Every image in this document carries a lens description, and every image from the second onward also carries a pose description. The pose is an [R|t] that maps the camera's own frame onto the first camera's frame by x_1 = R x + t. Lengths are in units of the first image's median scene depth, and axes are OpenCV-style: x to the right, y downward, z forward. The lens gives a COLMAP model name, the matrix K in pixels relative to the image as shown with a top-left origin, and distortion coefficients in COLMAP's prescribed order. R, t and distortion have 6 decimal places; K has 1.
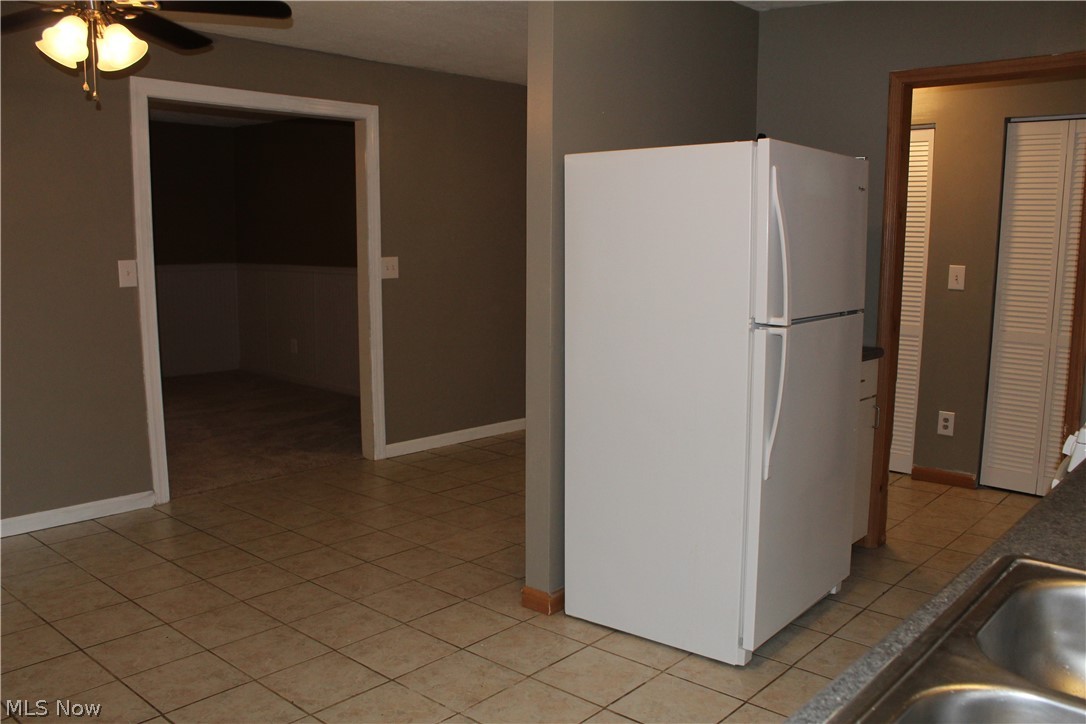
lens RADIAL K [[908.1, 0, 549.9], [0, 908.1, 364.2], [0, 0, 1]] dist [-0.141704, 0.109814]
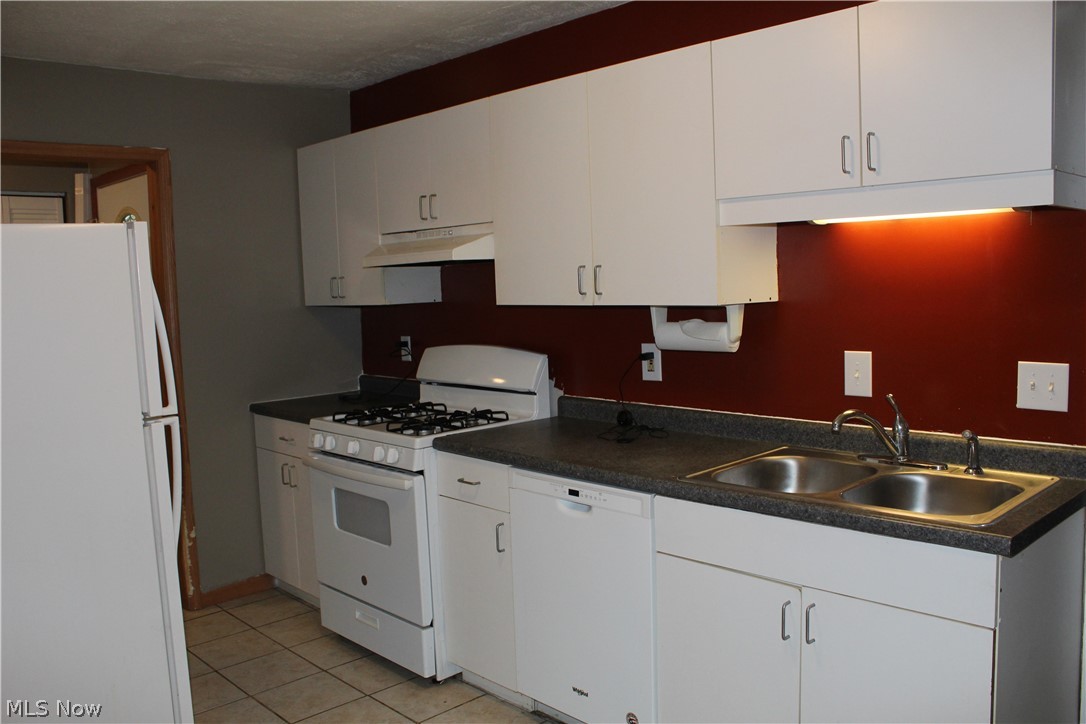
lens RADIAL K [[908.1, 0, 549.9], [0, 908.1, 364.2], [0, 0, 1]] dist [-0.141704, 0.109814]
pose [[0.088834, -0.107538, 0.990224, -0.578127], [0.174070, 0.980532, 0.090870, -0.100392], [-0.980718, 0.164296, 0.105824, 0.439596]]
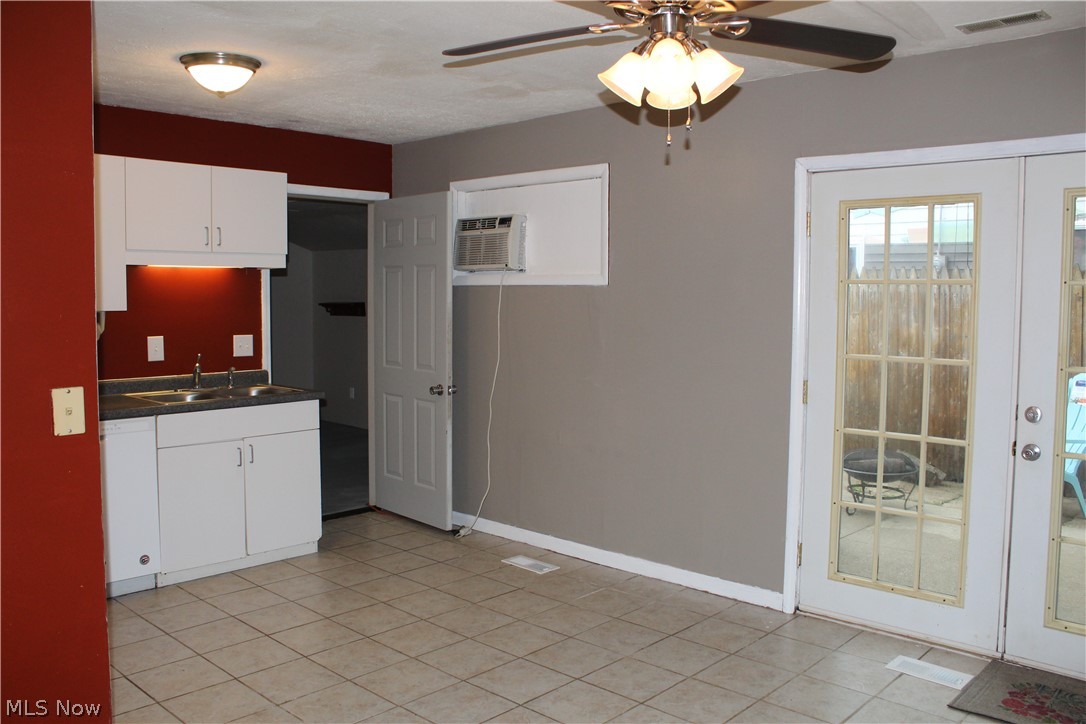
lens RADIAL K [[908.1, 0, 549.9], [0, 908.1, 364.2], [0, 0, 1]] dist [-0.141704, 0.109814]
pose [[-0.999556, -0.016442, 0.024849, -0.416660], [-0.010765, 0.976912, 0.213371, -0.301988], [-0.027783, 0.213009, -0.976655, 1.946184]]
